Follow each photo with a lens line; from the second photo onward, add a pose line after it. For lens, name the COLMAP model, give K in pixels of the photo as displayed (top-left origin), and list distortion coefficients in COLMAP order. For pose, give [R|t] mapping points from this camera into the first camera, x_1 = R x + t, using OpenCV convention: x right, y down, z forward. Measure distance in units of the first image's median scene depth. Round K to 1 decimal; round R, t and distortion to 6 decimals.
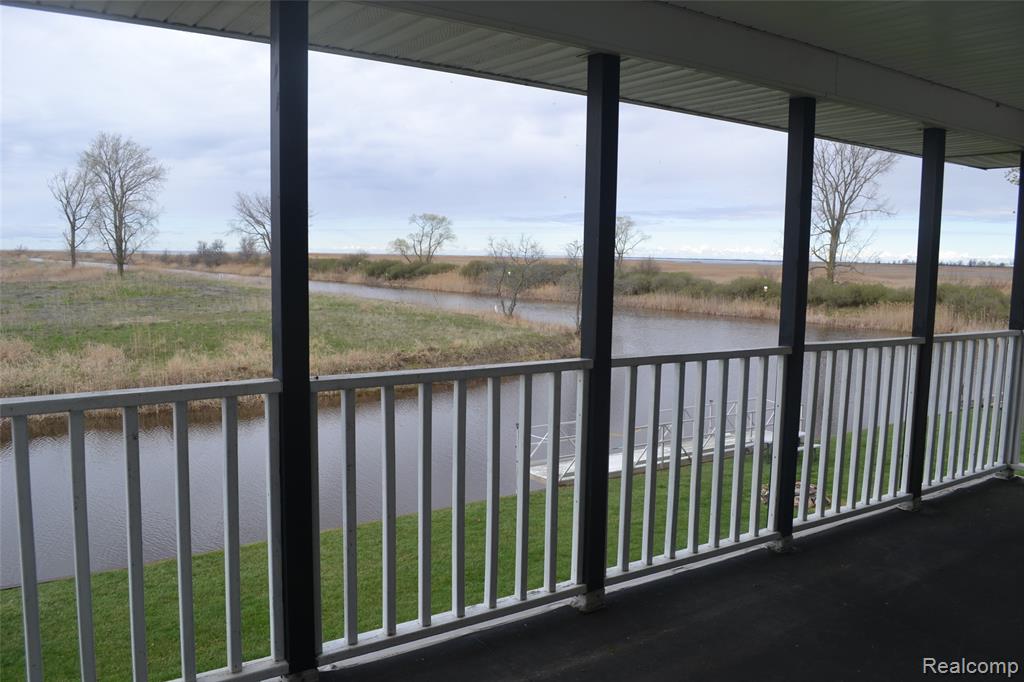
lens RADIAL K [[821.9, 0, 506.7], [0, 821.9, 343.8], [0, 0, 1]] dist [-0.085457, 0.014692]
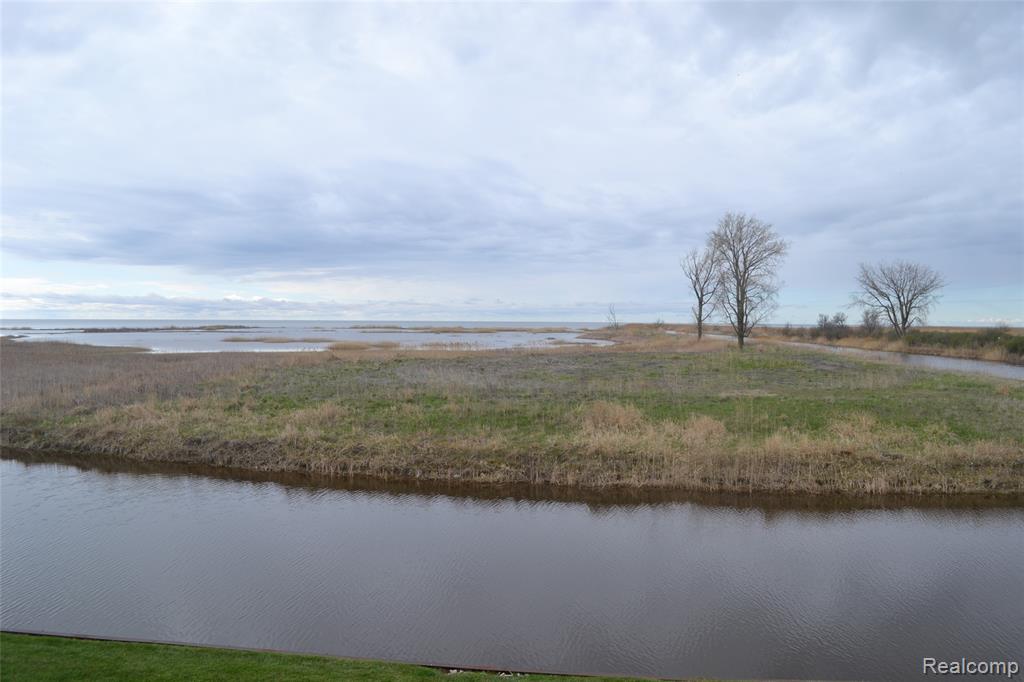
lens RADIAL K [[821.9, 0, 506.7], [0, 821.9, 343.8], [0, 0, 1]] dist [-0.085457, 0.014692]
pose [[0.743951, 0.006330, -0.668204, -0.002024], [-0.066459, 0.995698, -0.064560, -0.002808], [0.664921, 0.092438, 0.741171, 0.028133]]
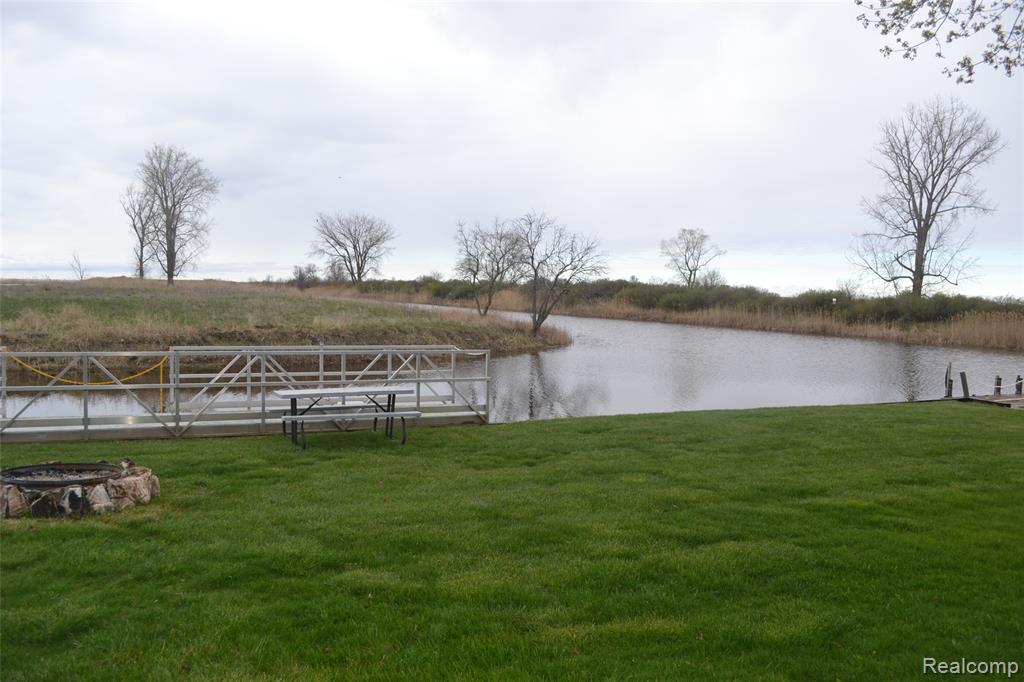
lens RADIAL K [[821.9, 0, 506.7], [0, 821.9, 343.8], [0, 0, 1]] dist [-0.085457, 0.014692]
pose [[0.987225, 0.019560, -0.158125, 0.115285], [-0.026952, 0.998635, -0.044740, 0.023251], [0.157034, 0.048430, 0.986405, 0.118134]]
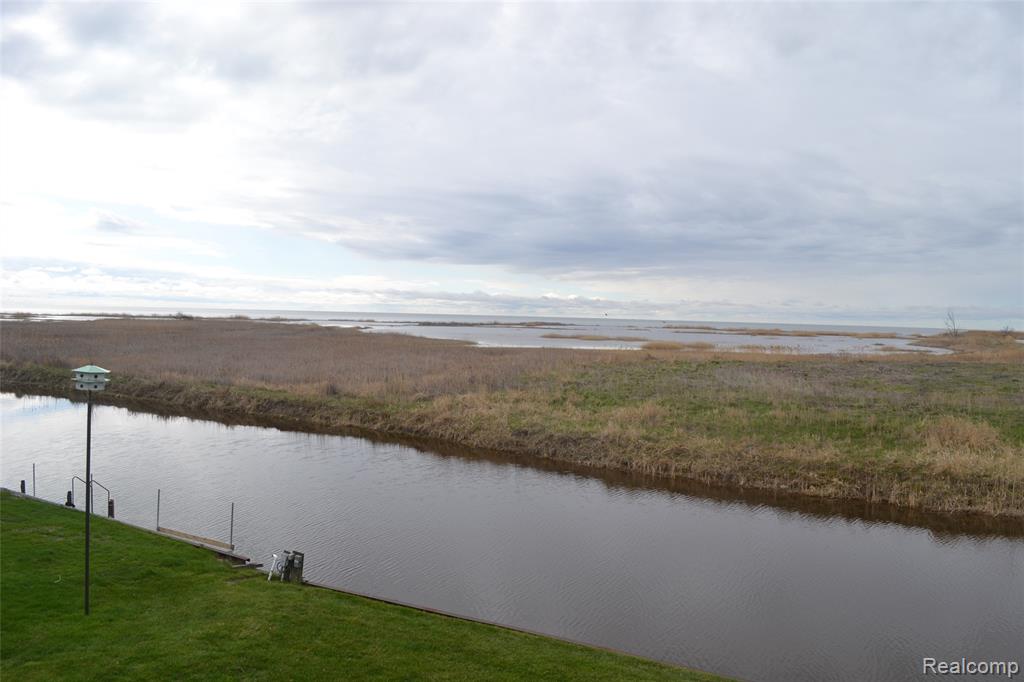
lens RADIAL K [[821.4, 0, 510.5], [0, 821.4, 335.2], [0, 0, 1]] dist [-0.079723, 0.006577]
pose [[0.450389, 0.016550, -0.892679, -0.008075], [-0.116233, 0.992406, -0.040245, -0.002641], [0.885234, 0.121885, 0.448893, 0.024759]]
